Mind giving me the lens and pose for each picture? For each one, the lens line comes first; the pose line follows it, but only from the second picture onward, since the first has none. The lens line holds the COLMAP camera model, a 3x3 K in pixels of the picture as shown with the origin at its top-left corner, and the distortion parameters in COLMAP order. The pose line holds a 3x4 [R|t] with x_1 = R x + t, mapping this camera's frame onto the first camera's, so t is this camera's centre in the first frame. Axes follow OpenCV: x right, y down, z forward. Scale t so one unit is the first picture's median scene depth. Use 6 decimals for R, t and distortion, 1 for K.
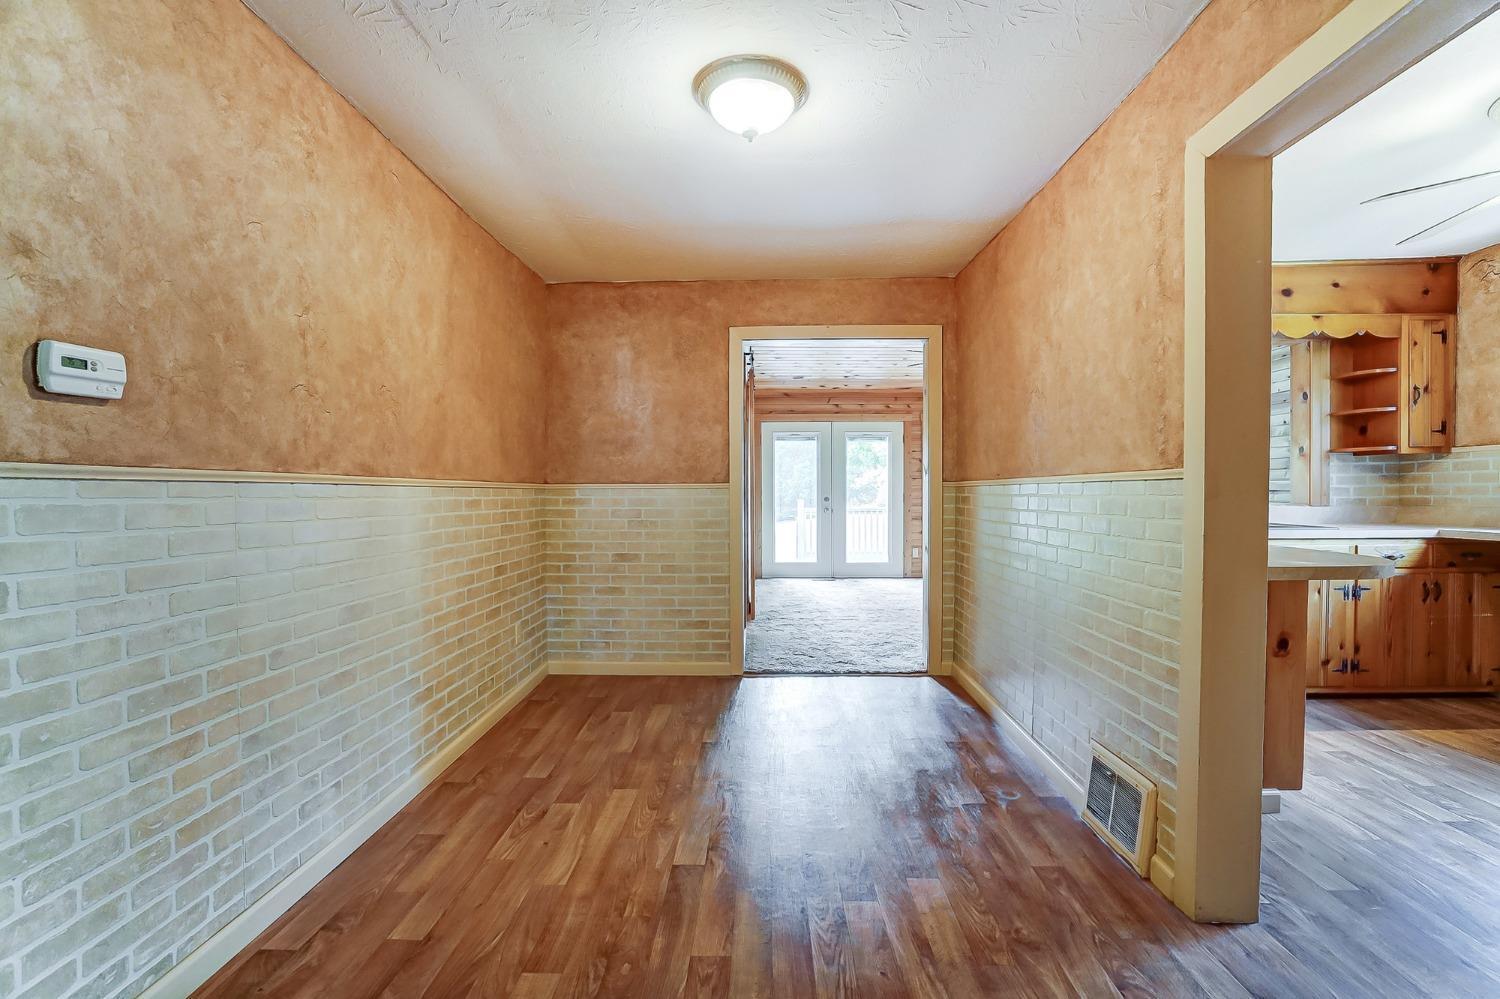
lens RADIAL K [[648.9, 0, 745.6], [0, 648.9, 501.5], [0, 0, 1]] dist [0.000144, 0.000028]
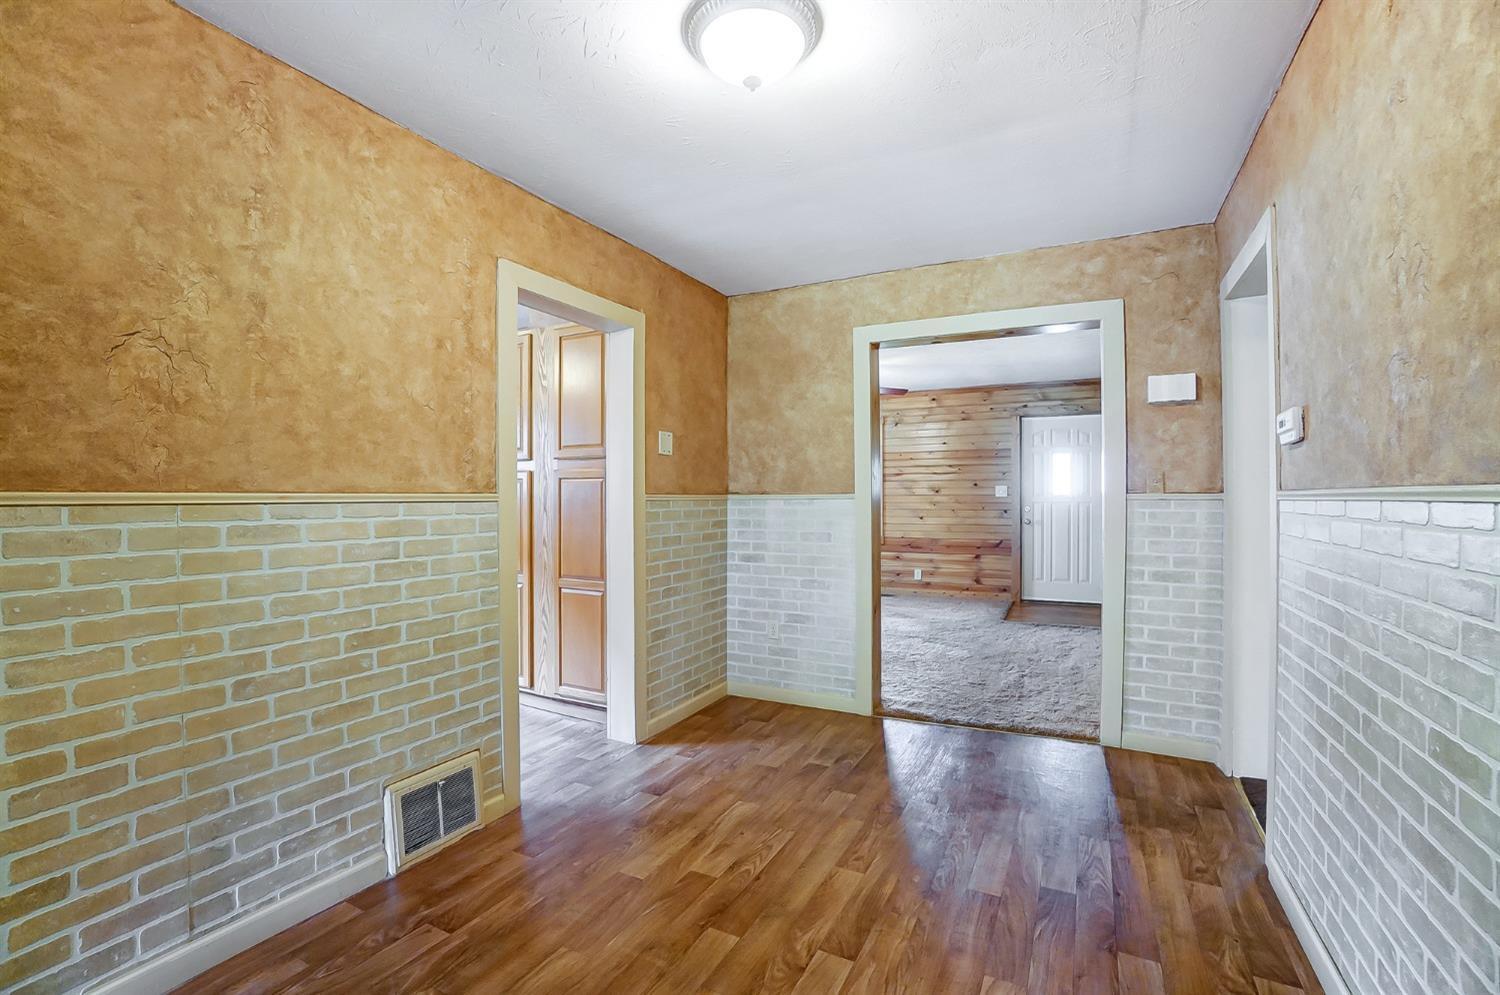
lens RADIAL K [[648.9, 0, 745.0], [0, 648.9, 499.4], [0, 0, 1]] dist [0.000144, 0.000028]
pose [[-0.893199, 0.006293, 0.449618, -0.376238], [0.009200, 0.999949, 0.004281, -0.038181], [-0.449568, 0.007961, -0.893211, 1.859588]]
